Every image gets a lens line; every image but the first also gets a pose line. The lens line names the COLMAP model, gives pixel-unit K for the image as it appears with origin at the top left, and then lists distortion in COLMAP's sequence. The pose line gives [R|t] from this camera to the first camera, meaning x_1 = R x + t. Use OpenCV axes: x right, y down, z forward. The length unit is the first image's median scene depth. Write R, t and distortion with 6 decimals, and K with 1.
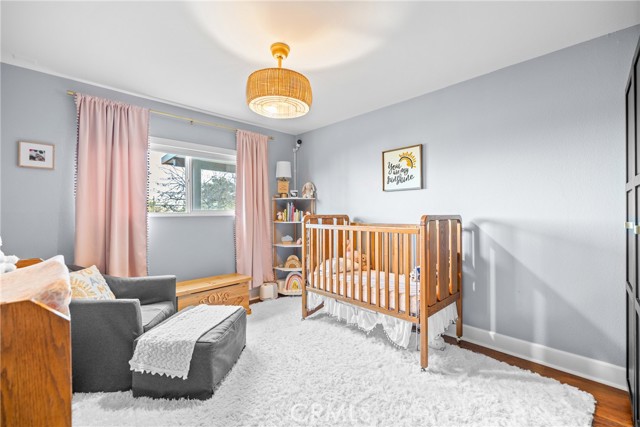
lens RADIAL K [[267.2, 0, 321.8], [0, 267.2, 211.5], [0, 0, 1]] dist [-0.002822, 0.000204]
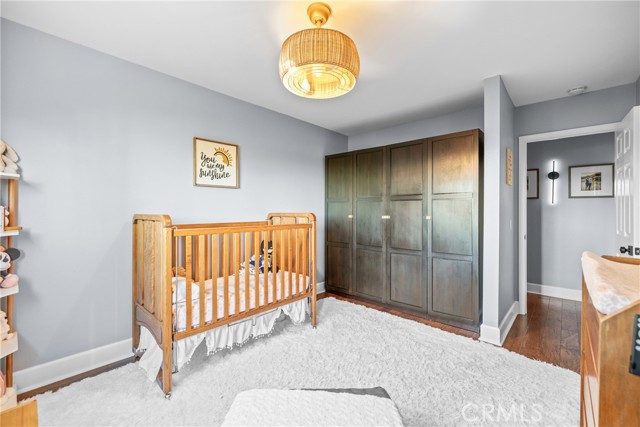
lens RADIAL K [[267.2, 0, 321.9], [0, 267.2, 213.2], [0, 0, 1]] dist [-0.002822, 0.000204]
pose [[-0.038813, -0.001608, 0.999245, -0.648844], [0.003090, 0.999994, 0.001729, 0.010701], [-0.999242, 0.003155, -0.038808, 0.682359]]
